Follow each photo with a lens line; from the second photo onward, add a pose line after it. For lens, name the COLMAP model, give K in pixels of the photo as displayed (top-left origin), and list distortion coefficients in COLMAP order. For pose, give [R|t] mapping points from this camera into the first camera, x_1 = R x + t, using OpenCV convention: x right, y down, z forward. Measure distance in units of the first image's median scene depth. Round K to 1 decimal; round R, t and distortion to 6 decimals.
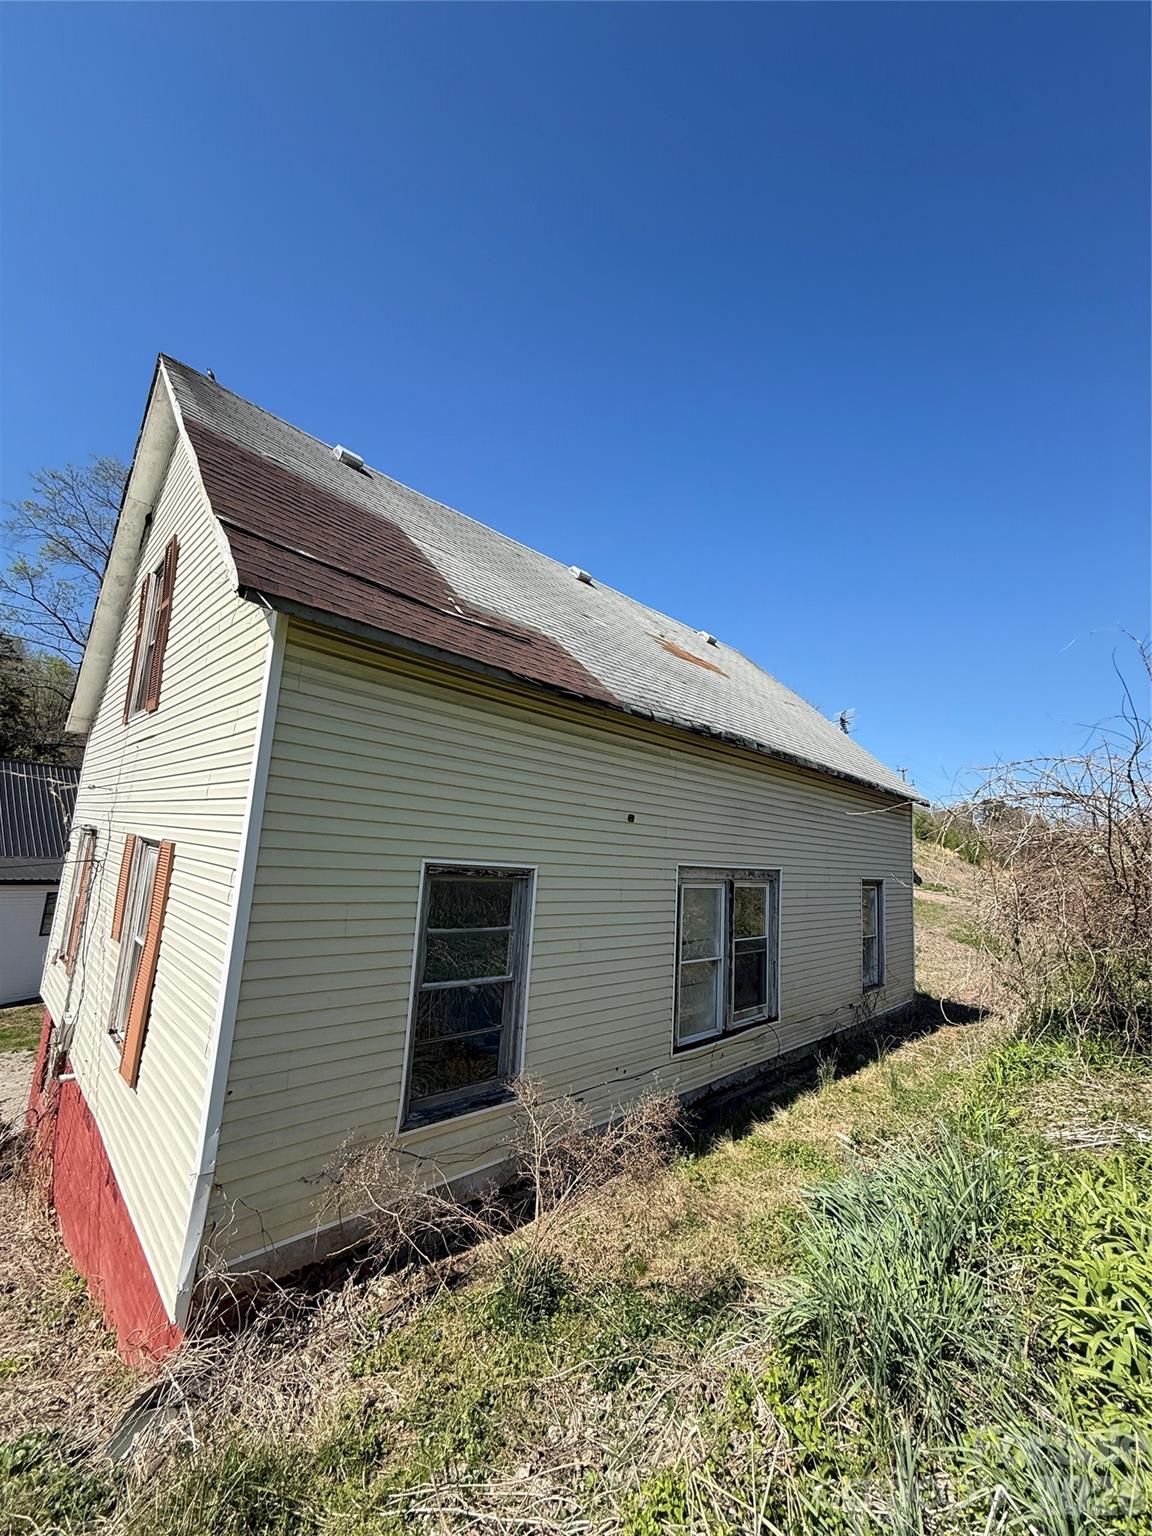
lens RADIAL K [[610.5, 0, 576.0], [0, 610.5, 768.0], [0, 0, 1]] dist [-0.000480, -0.000030]
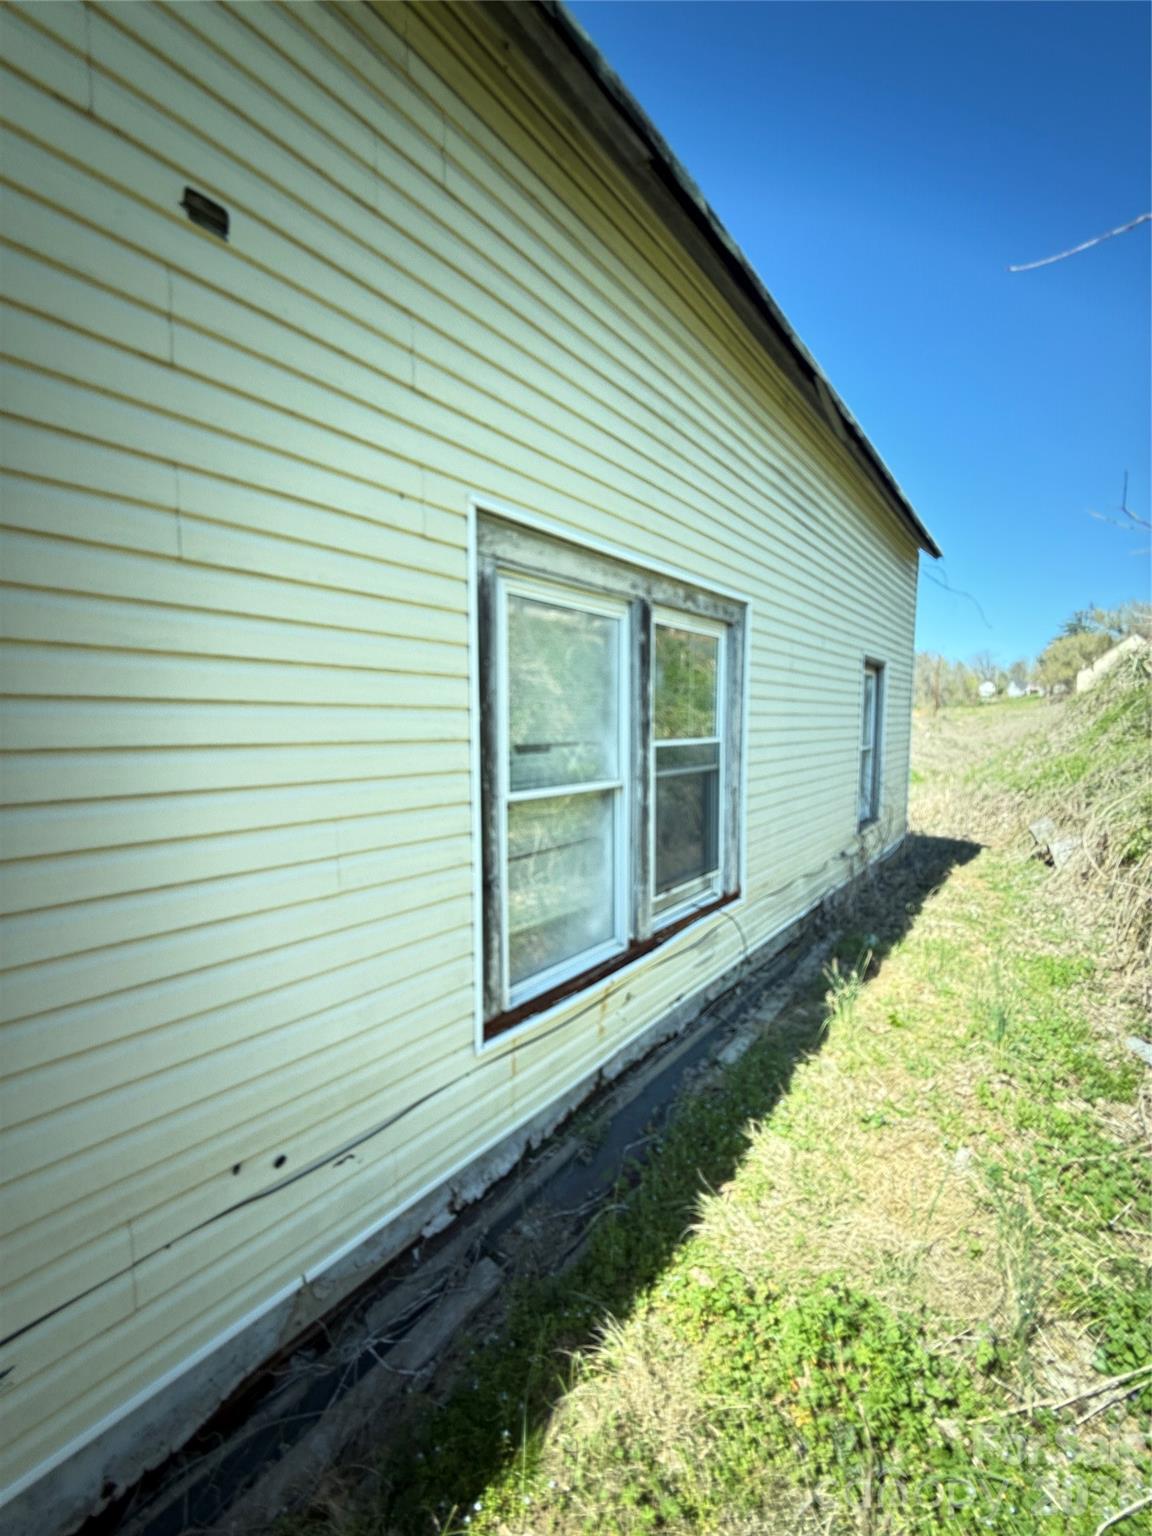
lens RADIAL K [[610.5, 0, 576.0], [0, 610.5, 768.0], [0, 0, 1]] dist [-0.000480, -0.000030]
pose [[0.992562, -0.066403, 0.102037, 0.160012], [0.042551, 0.974510, 0.220272, 0.202444], [-0.114063, -0.214292, 0.970087, 0.583920]]
